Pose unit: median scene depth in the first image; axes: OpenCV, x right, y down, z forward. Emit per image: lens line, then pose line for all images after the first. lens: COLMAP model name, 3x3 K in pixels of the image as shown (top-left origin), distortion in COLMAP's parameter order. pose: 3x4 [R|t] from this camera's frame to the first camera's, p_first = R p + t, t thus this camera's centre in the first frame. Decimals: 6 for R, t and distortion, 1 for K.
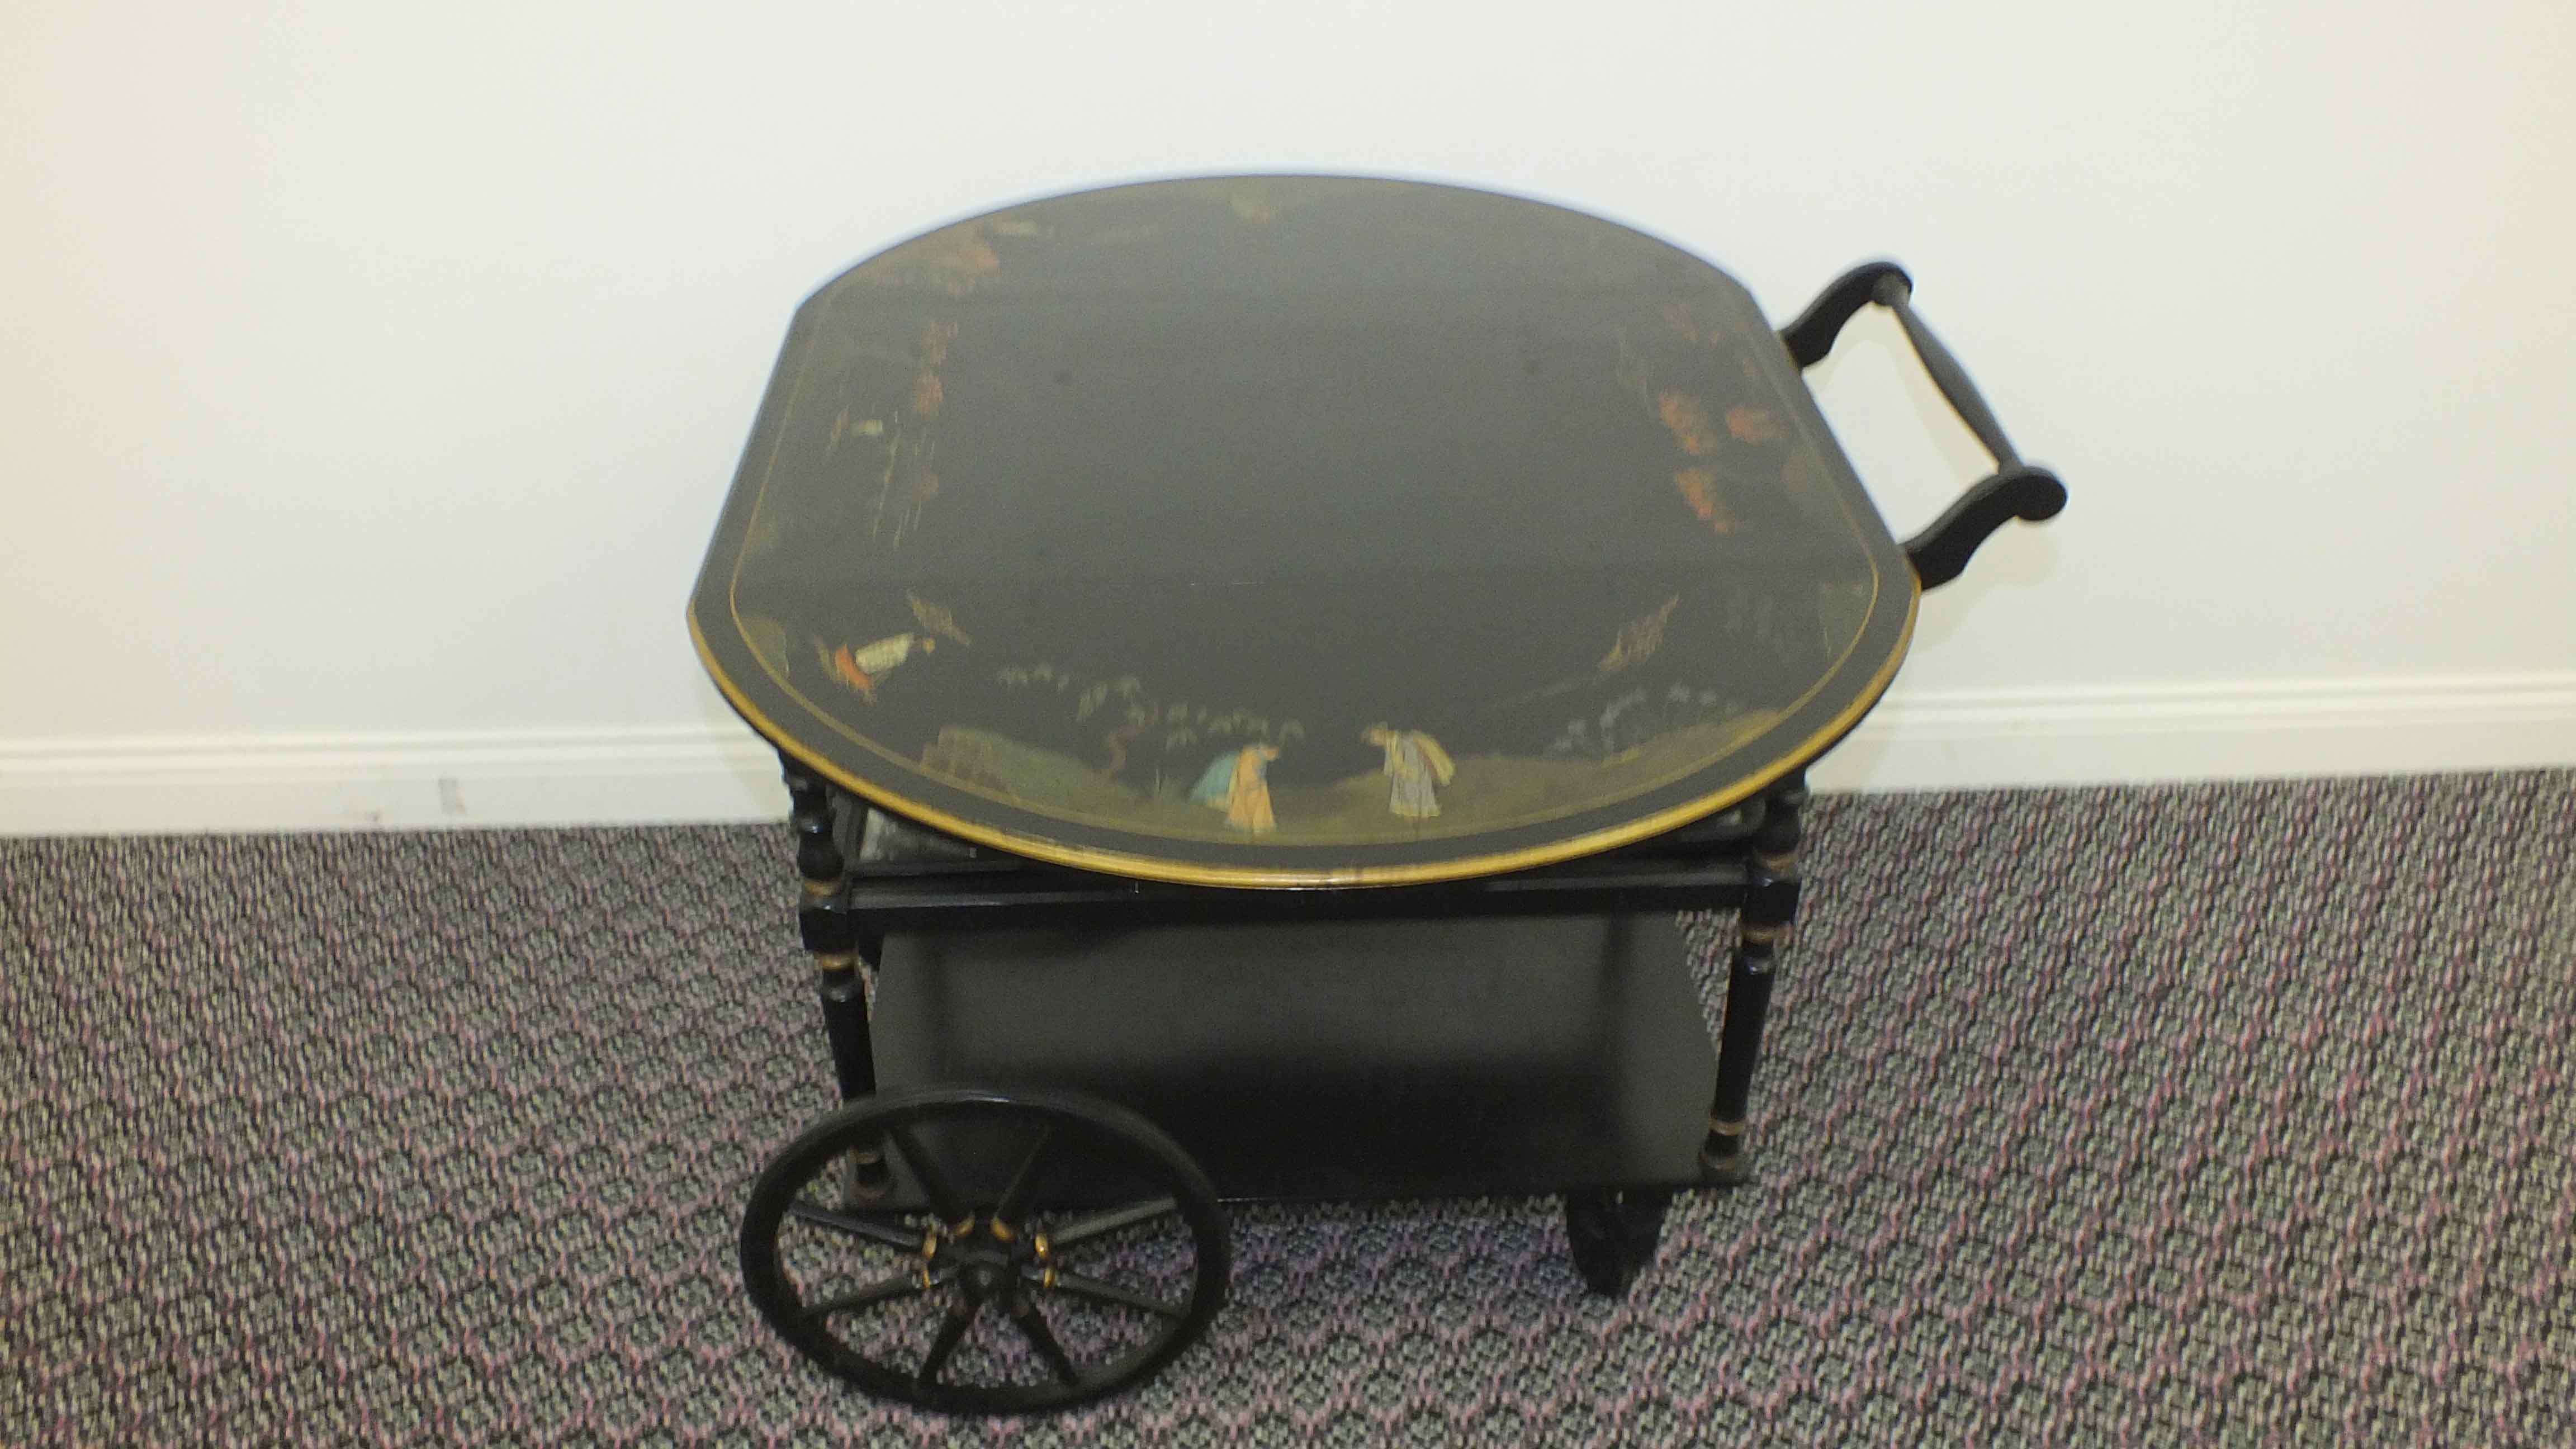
lens RADIAL K [[2147.6, 0, 1266.3], [0, 2147.6, 752.6], [0, 0, 1]] dist [-0.077604, 0.103546]
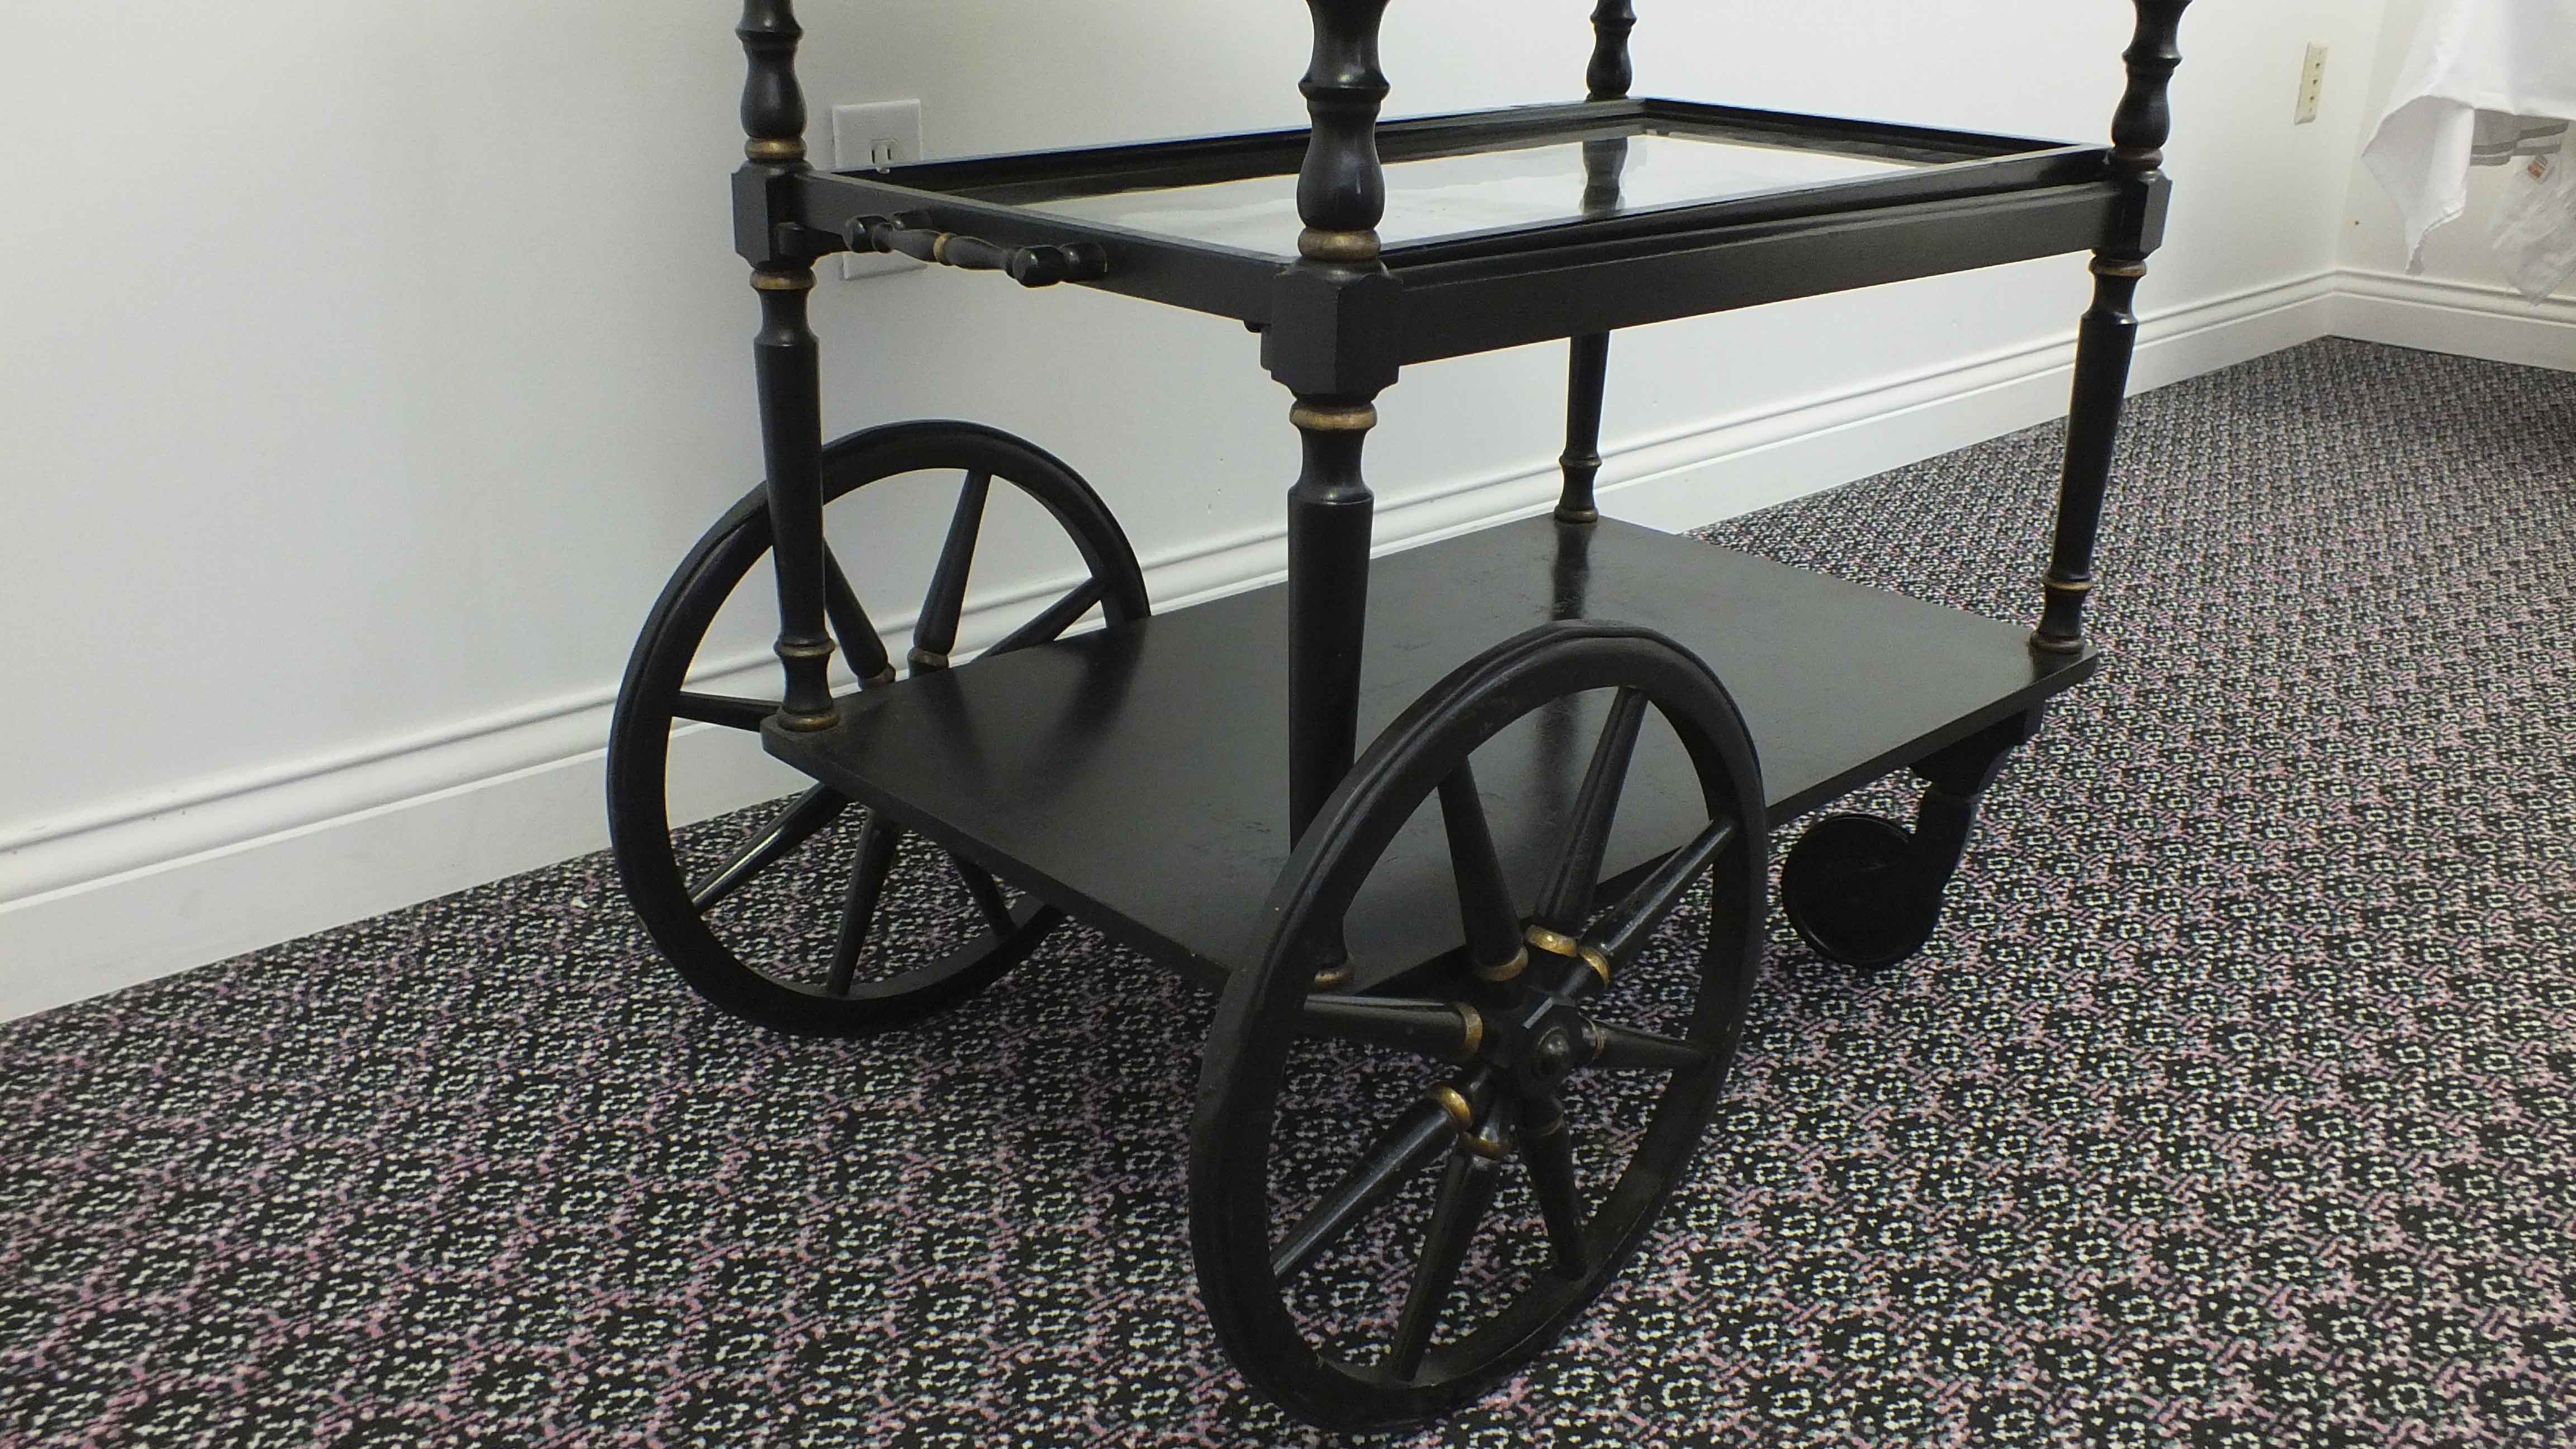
lens RADIAL K [[2118.7, 0, 1326.6], [0, 2118.7, 690.3], [0, 0, 1]] dist [-0.068483, 0.055909]
pose [[0.733997, -0.205790, 0.647224, -0.472516], [0.362879, 0.924384, -0.117614, 0.183411], [-0.574079, 0.321192, 0.753172, 0.523465]]
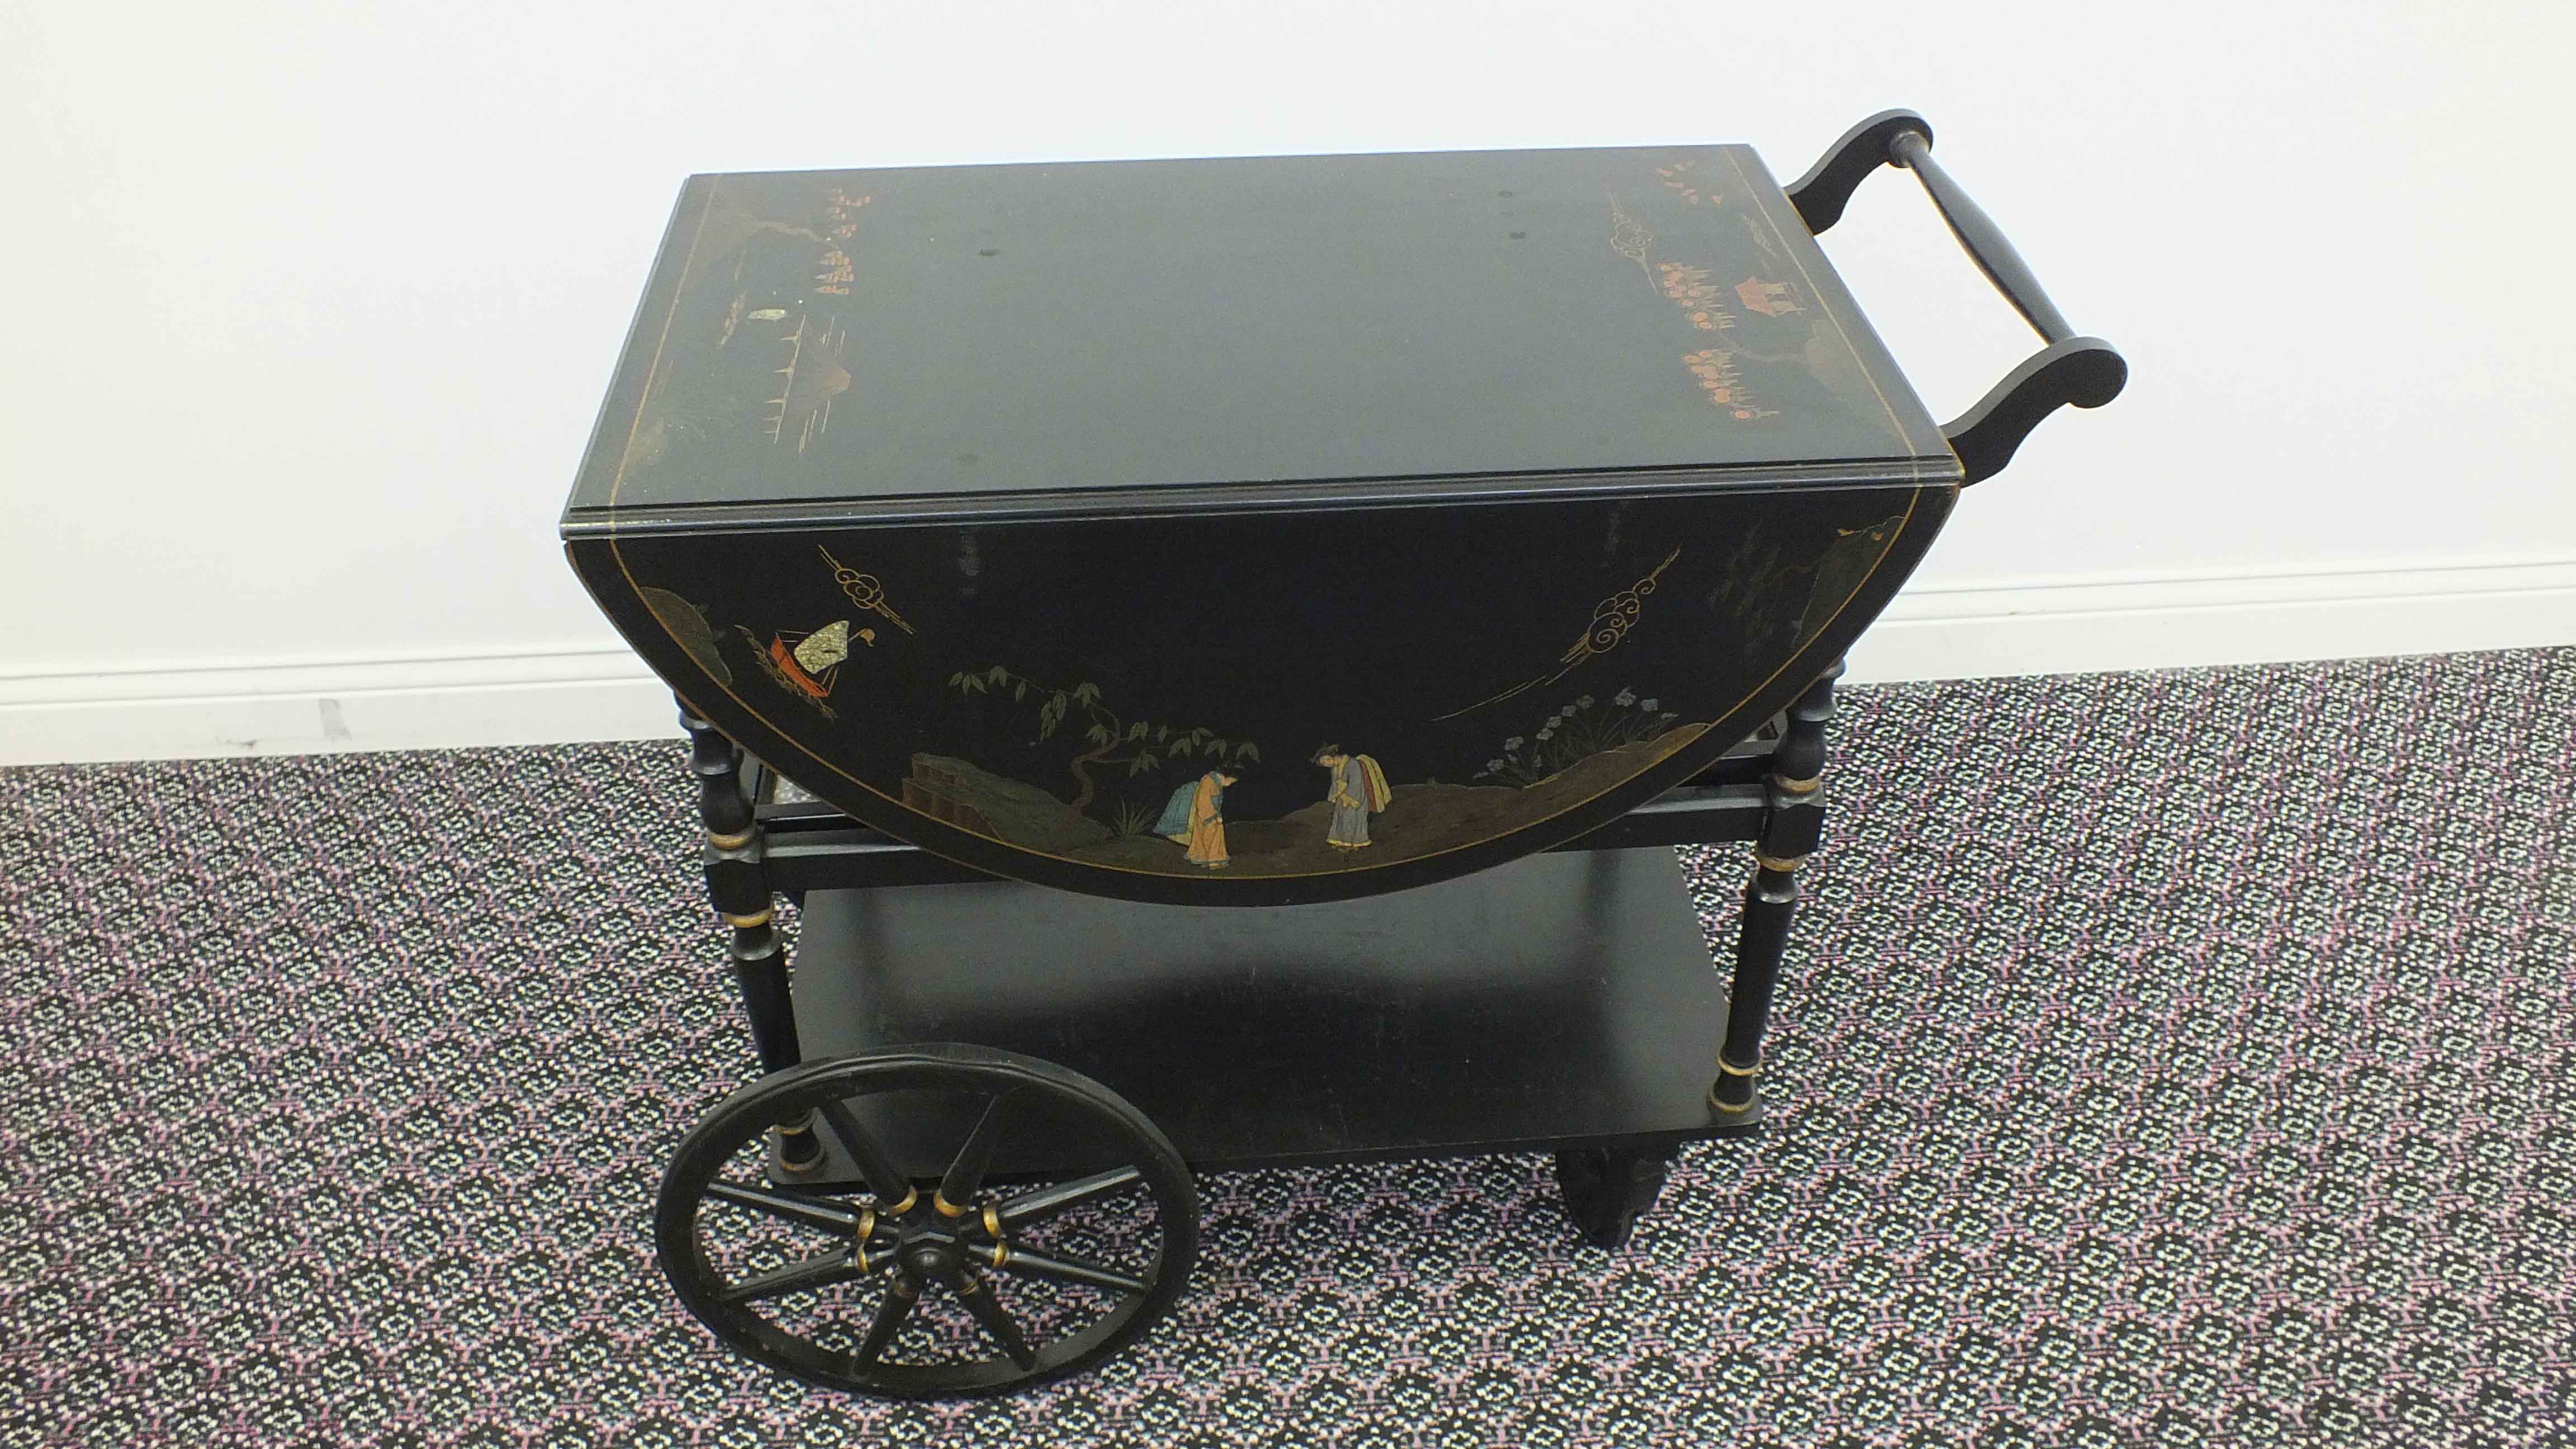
lens RADIAL K [[2140.9, 0, 1293.0], [0, 2140.9, 721.7], [0, 0, 1]] dist [-0.083956, 0.110843]
pose [[0.999044, -0.019623, 0.039053, -0.006428], [0.017829, 0.998793, 0.045763, -0.017506], [-0.039904, -0.045023, 0.998189, 0.095965]]
